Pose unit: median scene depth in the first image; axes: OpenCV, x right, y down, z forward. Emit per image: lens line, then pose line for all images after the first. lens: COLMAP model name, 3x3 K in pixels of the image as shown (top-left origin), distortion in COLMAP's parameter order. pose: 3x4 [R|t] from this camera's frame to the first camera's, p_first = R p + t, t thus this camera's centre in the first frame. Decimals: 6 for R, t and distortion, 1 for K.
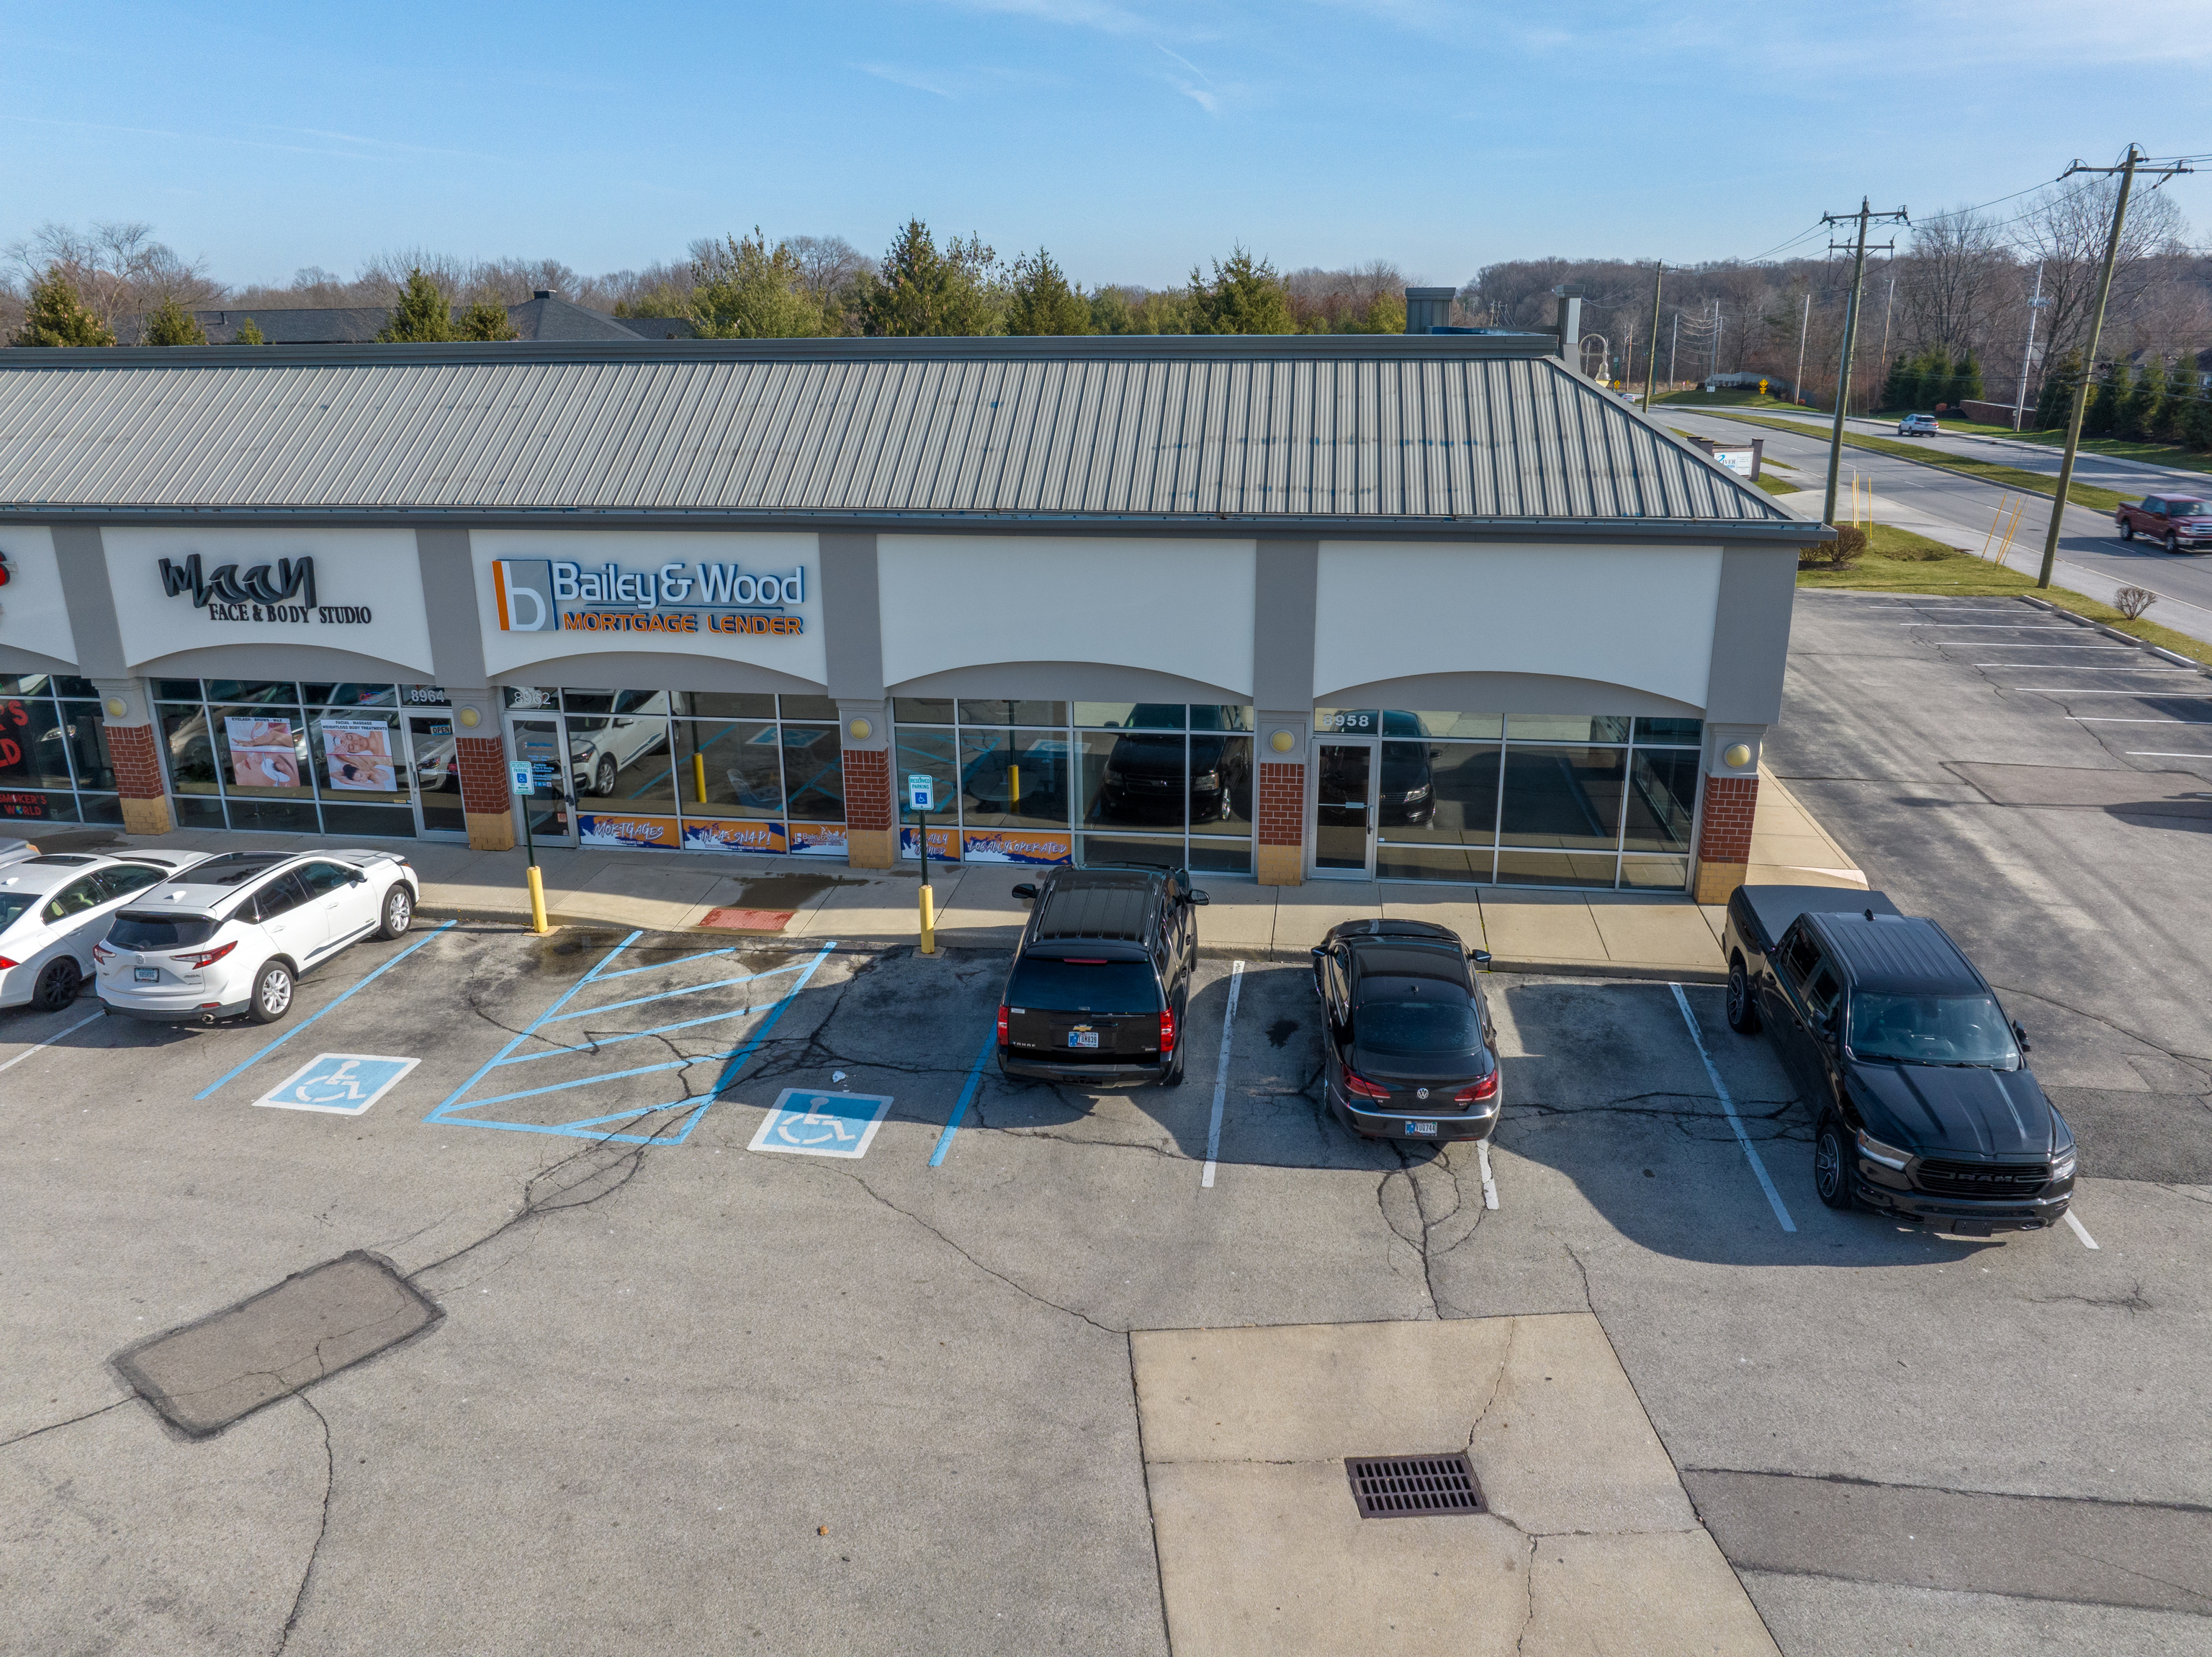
lens RADIAL K [[1546.4, 0, 1106.0], [0, 1546.4, 828.5], [0, 0, 1]] dist [-0.040777, -0.000390]
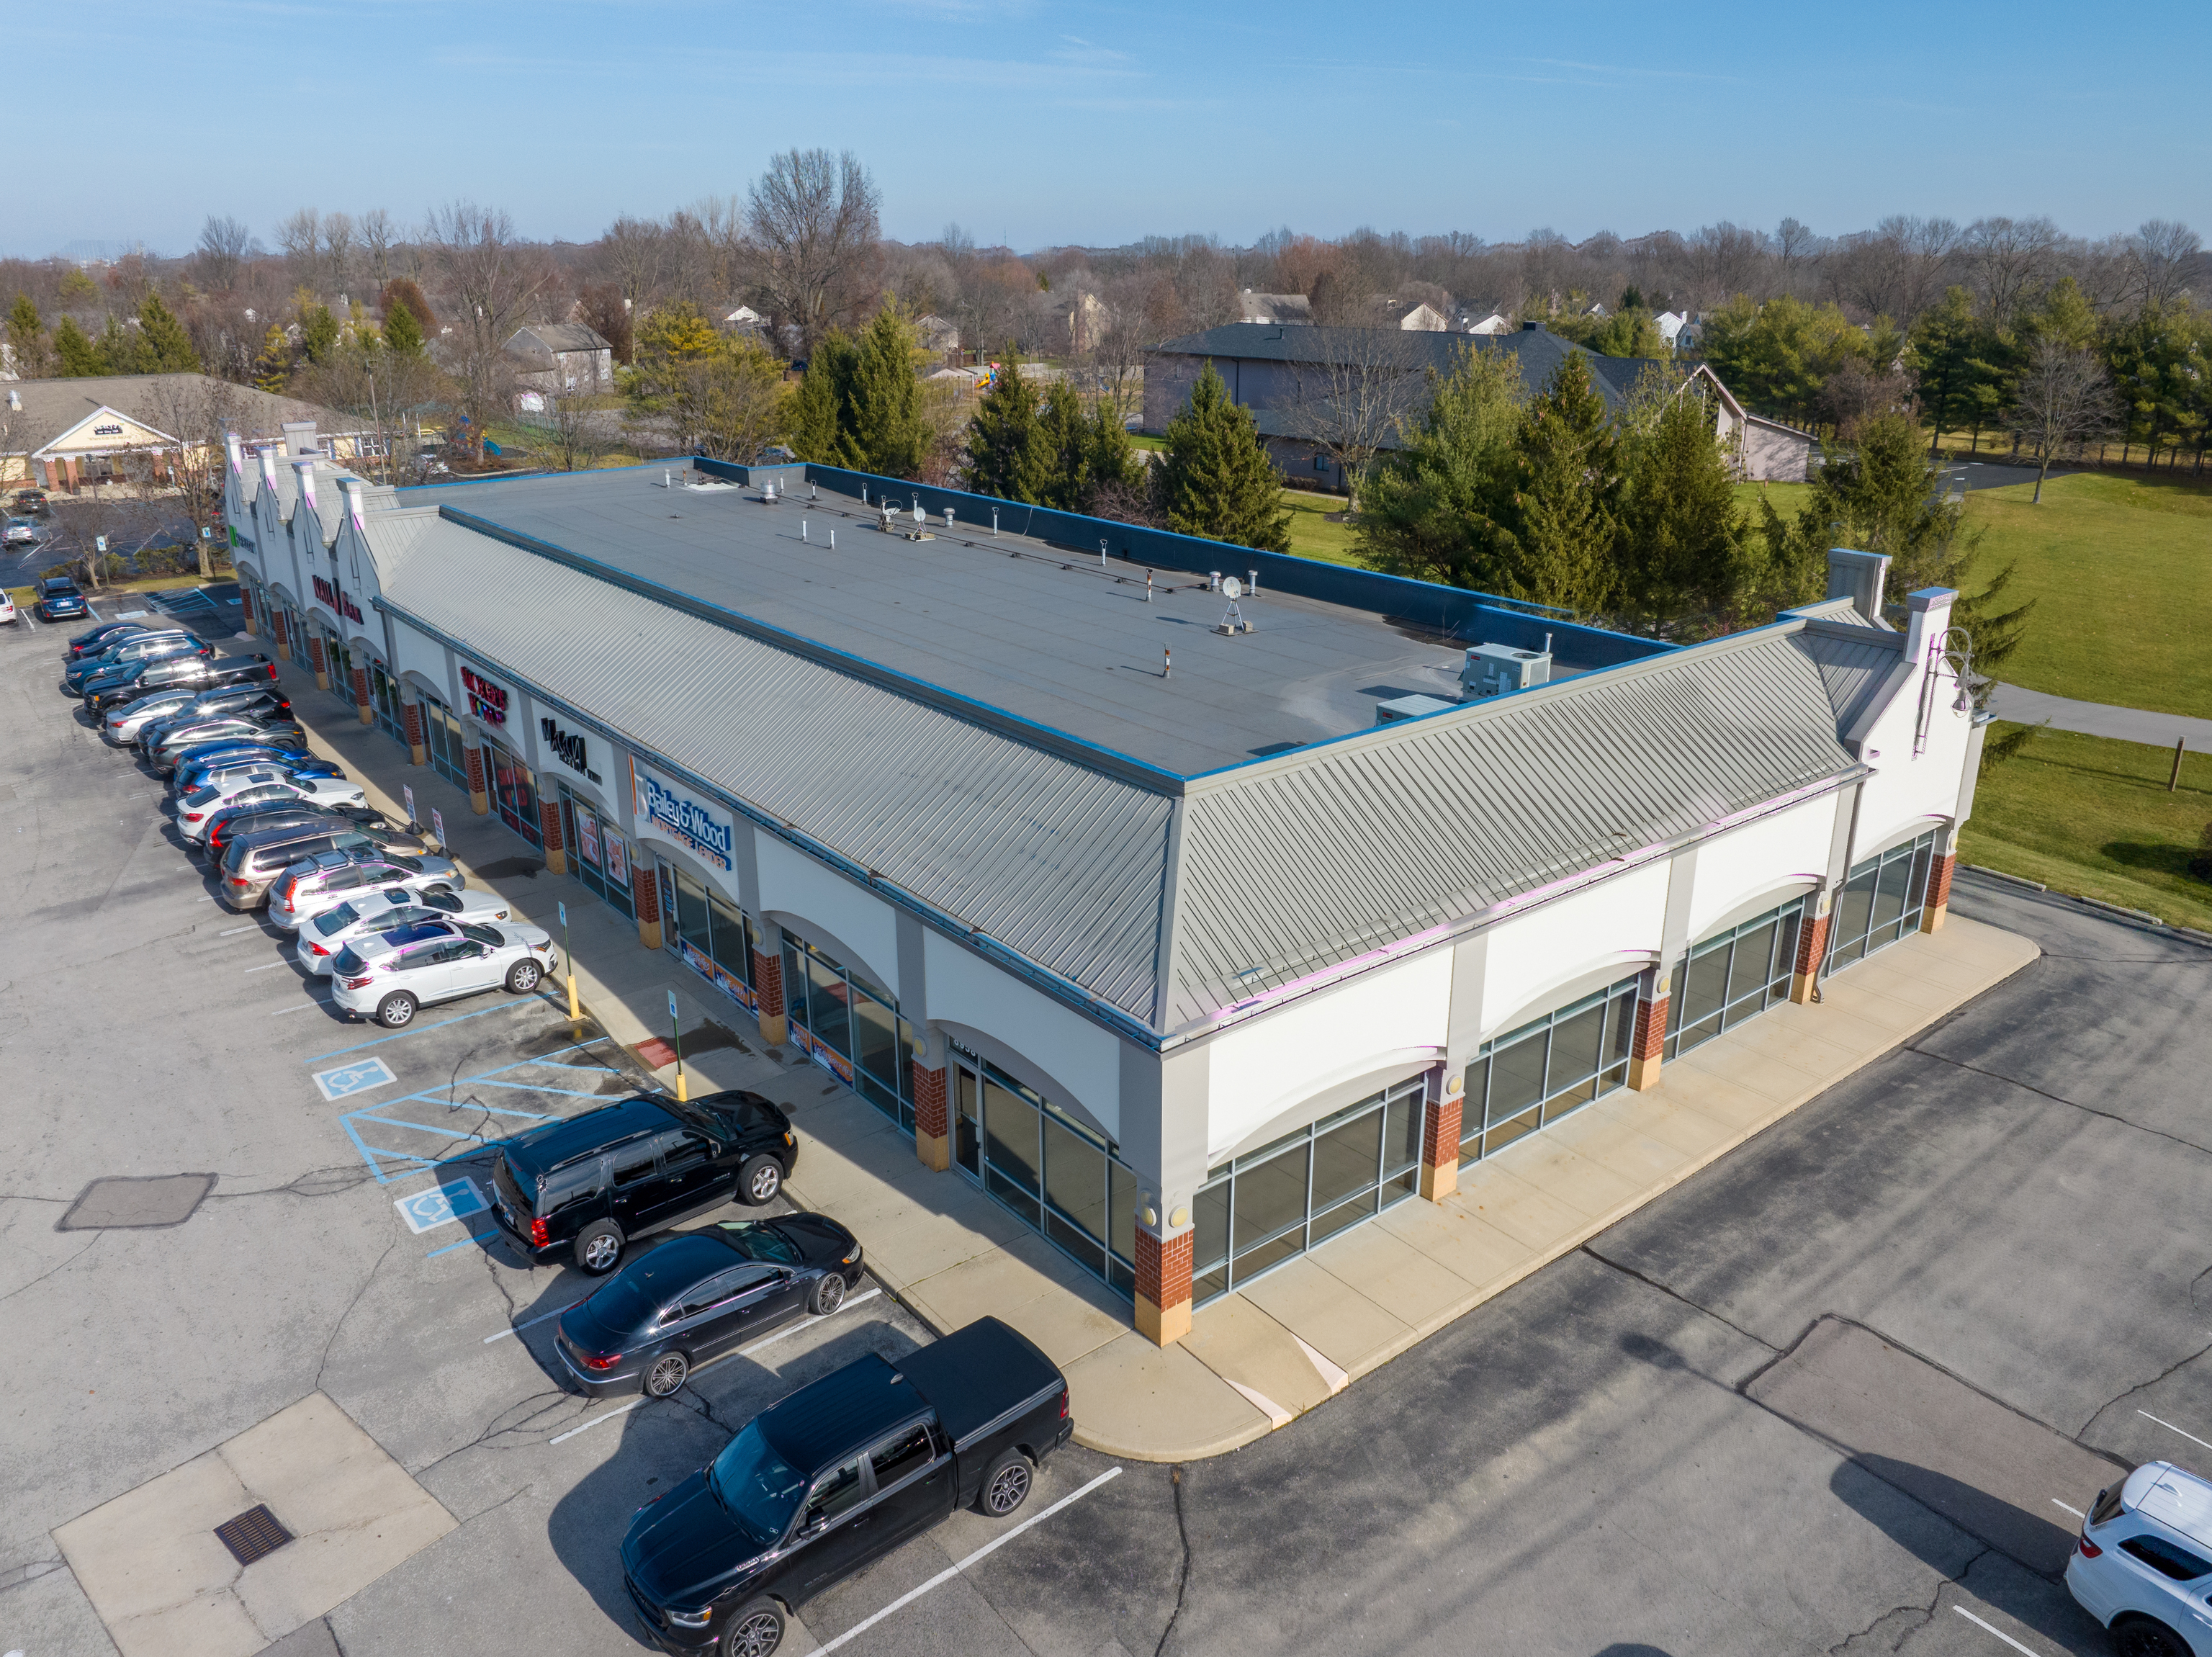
lens RADIAL K [[1591.6, 0, 1120.2], [0, 1591.6, 797.3], [0, 0, 1]] dist [-0.036063, 0.003102]
pose [[0.729976, 0.227266, -0.644581, 1.081212], [-0.221291, 0.970886, 0.091706, -0.443319], [0.646656, 0.075697, 0.759016, 0.127332]]
